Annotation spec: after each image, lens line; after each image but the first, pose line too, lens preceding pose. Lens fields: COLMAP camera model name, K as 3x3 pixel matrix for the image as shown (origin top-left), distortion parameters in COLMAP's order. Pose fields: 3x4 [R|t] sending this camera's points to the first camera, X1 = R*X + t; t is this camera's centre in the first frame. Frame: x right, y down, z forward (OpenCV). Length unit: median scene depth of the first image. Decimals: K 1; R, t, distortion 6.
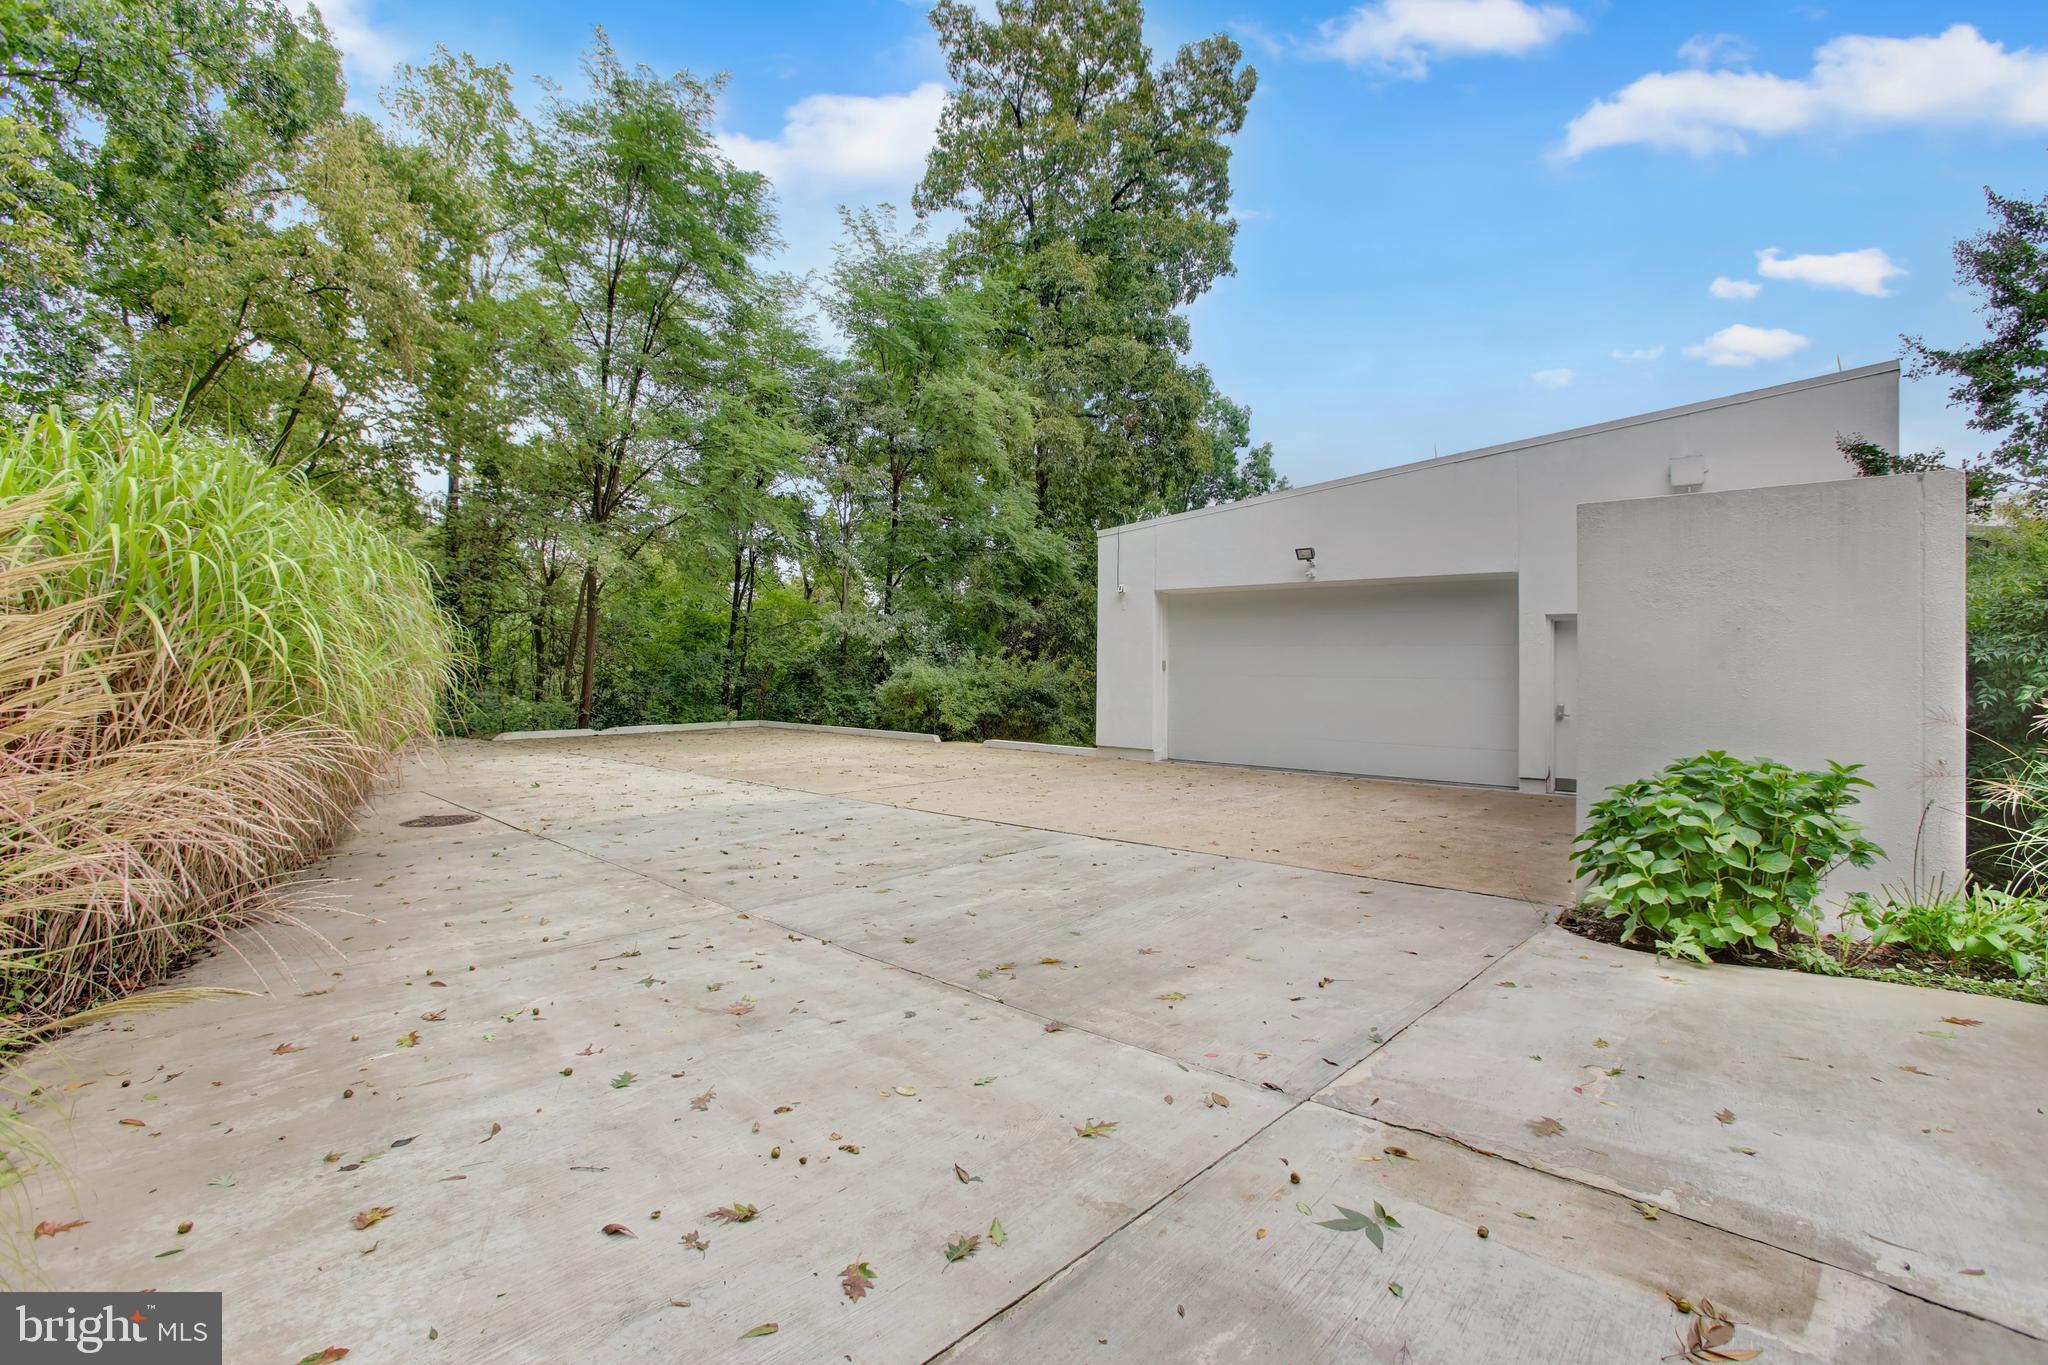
lens RADIAL K [[928.6, 0, 1005.5], [0, 928.6, 665.0], [0, 0, 1]] dist [-0.051993, 0.017088]
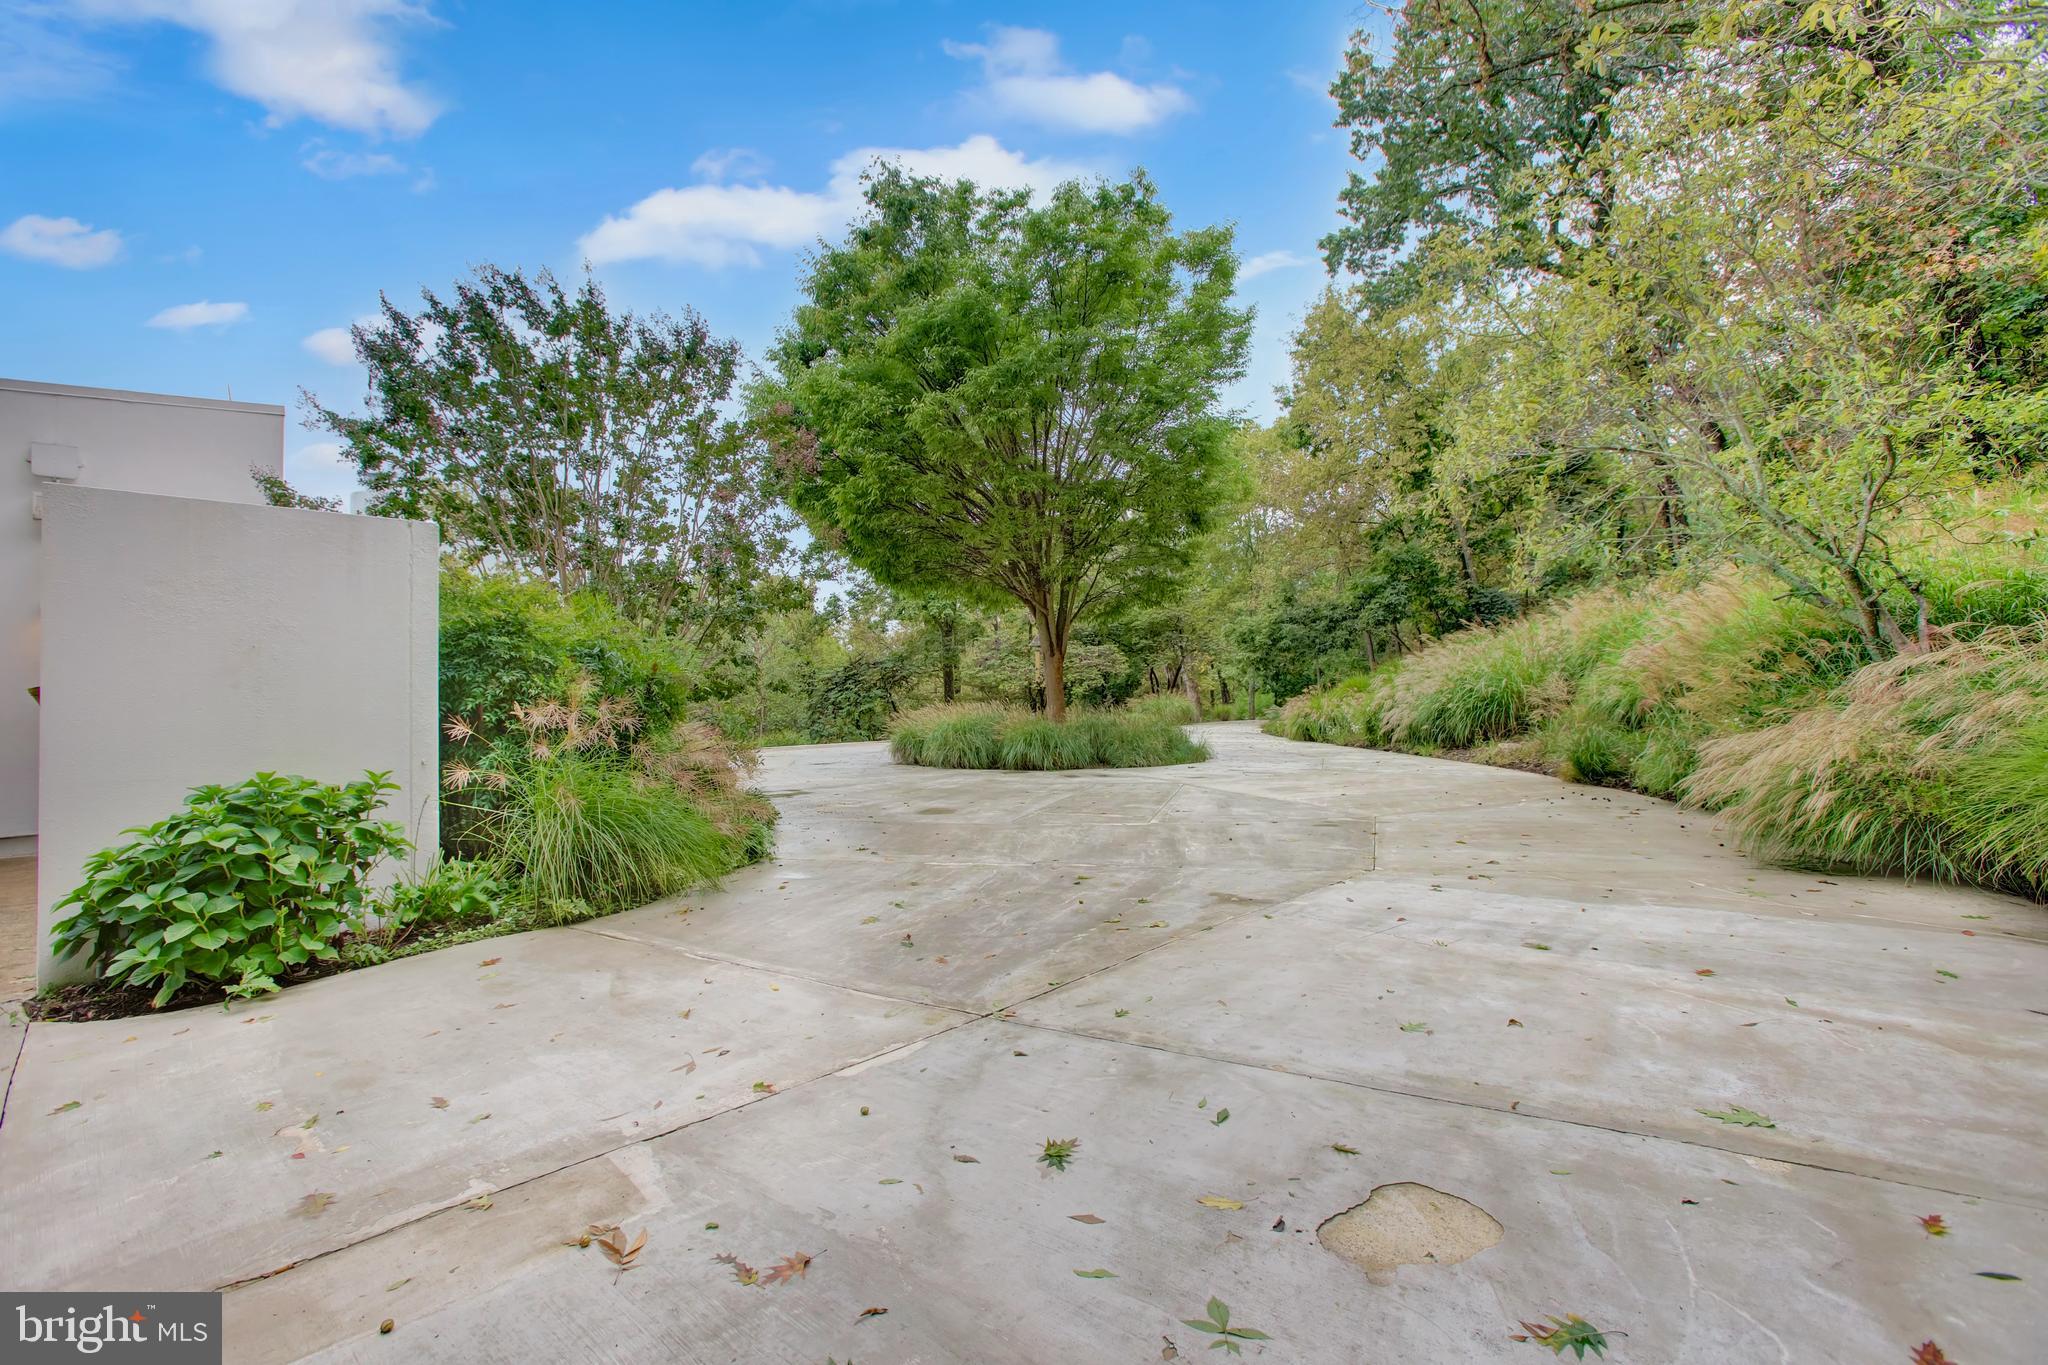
lens RADIAL K [[928.6, 0, 1005.5], [0, 928.6, 665.0], [0, 0, 1]] dist [-0.051993, 0.017088]
pose [[0.022161, 0.010568, 0.999699, -0.179059], [0.013573, 0.999849, -0.010871, 0.000577], [-0.999662, 0.013810, 0.022014, 0.195728]]
